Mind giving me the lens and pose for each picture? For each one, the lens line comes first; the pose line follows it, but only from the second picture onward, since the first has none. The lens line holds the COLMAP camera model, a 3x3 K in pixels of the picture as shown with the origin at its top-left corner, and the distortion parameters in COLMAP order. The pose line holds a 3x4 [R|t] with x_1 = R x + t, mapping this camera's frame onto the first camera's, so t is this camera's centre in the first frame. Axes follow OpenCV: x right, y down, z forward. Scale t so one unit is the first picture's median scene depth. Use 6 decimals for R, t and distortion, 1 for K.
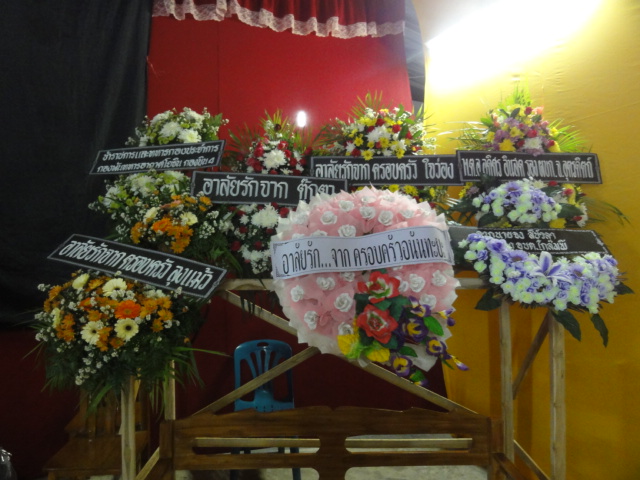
lens RADIAL K [[449.9, 0, 320.9], [0, 449.9, 240.7], [0, 0, 1]] dist [-0.009971, 0.006173]
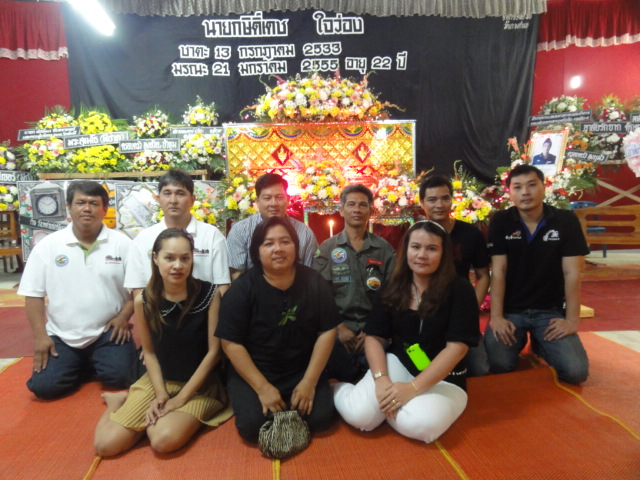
lens RADIAL K [[449.9, 0, 318.5], [0, 449.9, 241.3], [0, 0, 1]] dist [-0.009971, 0.006173]
pose [[0.929688, 0.028232, -0.367265, -0.714877], [0.015104, 0.993298, 0.114589, 0.212543], [0.368039, -0.112079, 0.923031, -2.062268]]
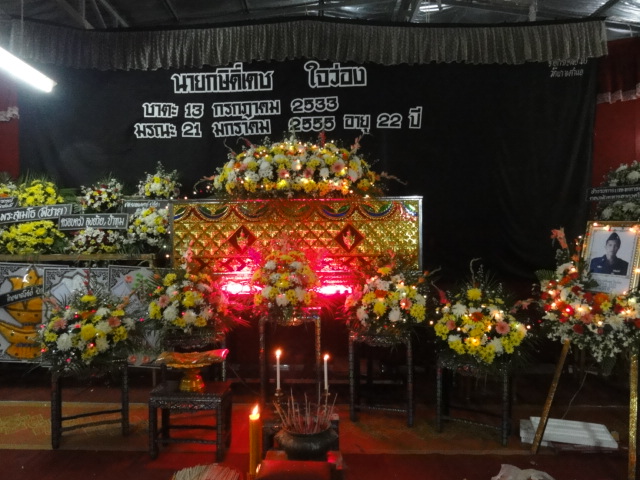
lens RADIAL K [[449.9, 0, 319.1], [0, 449.9, 241.2], [0, 0, 1]] dist [-0.009971, 0.006173]
pose [[0.879081, 0.010413, -0.476559, -0.642803], [-0.007375, 0.999939, 0.008244, 0.017179], [0.476616, -0.003733, 0.879104, -1.337717]]
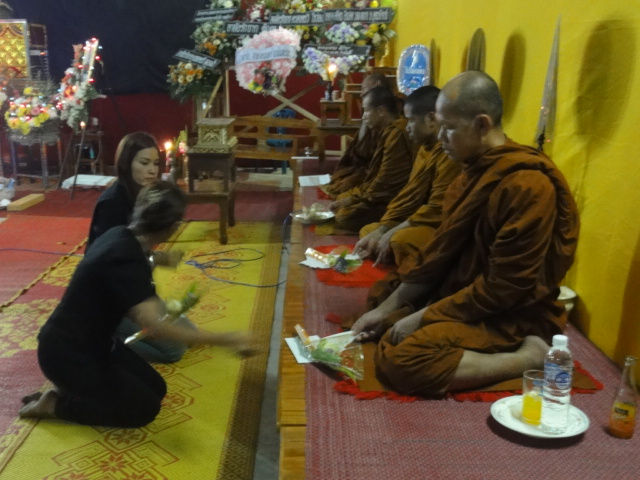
lens RADIAL K [[737.1, 0, 319.1], [0, 737.1, 240.6], [0, 0, 1]] dist [-0.010866, 0.000000]
pose [[0.889273, 0.111285, -0.443632, 2.011154], [-0.009931, 0.974418, 0.224525, 0.096433], [0.457269, -0.195258, 0.867629, -2.370659]]
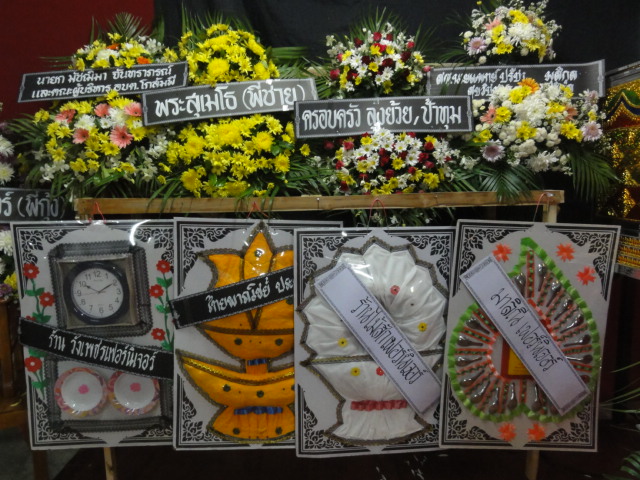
lens RADIAL K [[449.9, 0, 318.4], [0, 449.9, 239.1], [0, 0, 1]] dist [-0.009971, 0.006173]
pose [[0.899963, 0.053992, -0.432610, -2.266685], [0.006968, 0.990393, 0.138103, 0.066113], [0.435911, -0.127302, 0.890941, -0.879475]]
